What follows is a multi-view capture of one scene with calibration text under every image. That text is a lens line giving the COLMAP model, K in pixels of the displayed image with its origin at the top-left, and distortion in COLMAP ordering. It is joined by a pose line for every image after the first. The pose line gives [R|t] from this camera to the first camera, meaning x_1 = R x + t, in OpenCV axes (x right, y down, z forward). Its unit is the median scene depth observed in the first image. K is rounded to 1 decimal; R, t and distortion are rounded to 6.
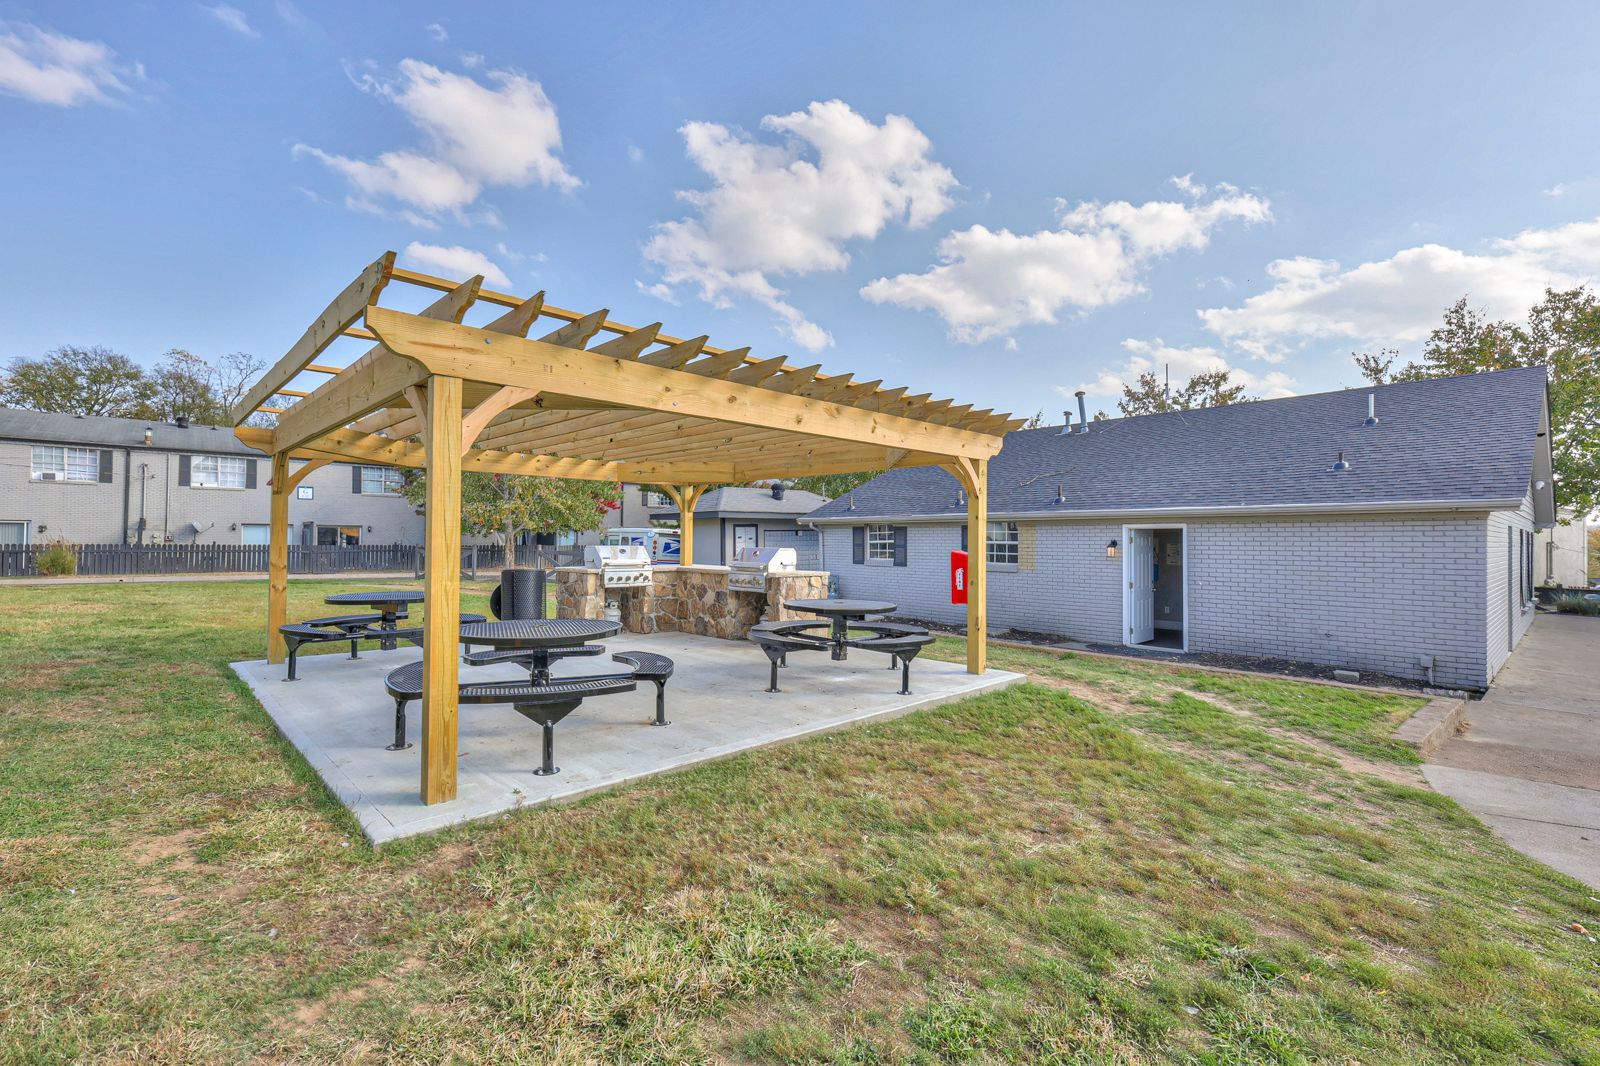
lens RADIAL K [[694.3, 0, 795.5], [0, 694.3, 537.5], [0, 0, 1]] dist [0.014170, -0.000975]
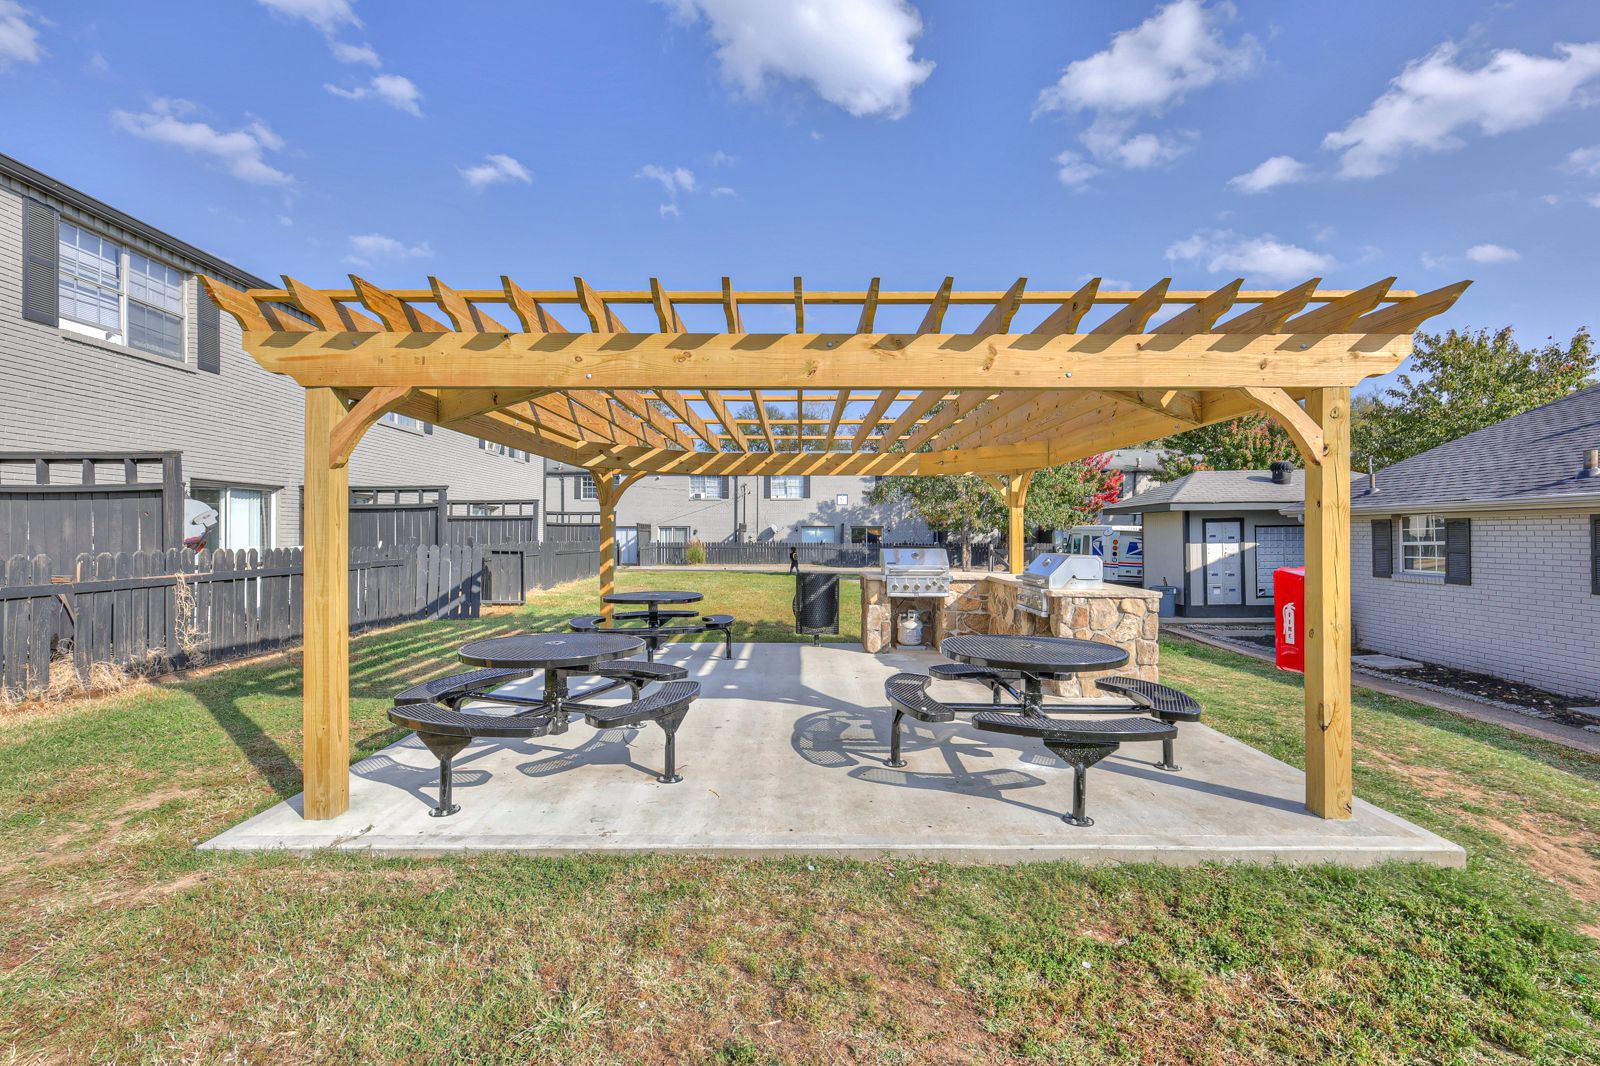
lens RADIAL K [[694.3, 0, 795.5], [0, 694.3, 537.5], [0, 0, 1]] dist [0.014170, -0.000975]
pose [[0.728991, -0.003105, -0.684516, 0.255579], [0.005846, 0.999981, 0.001690, -0.005690], [0.684498, -0.005234, 0.728996, 0.289084]]
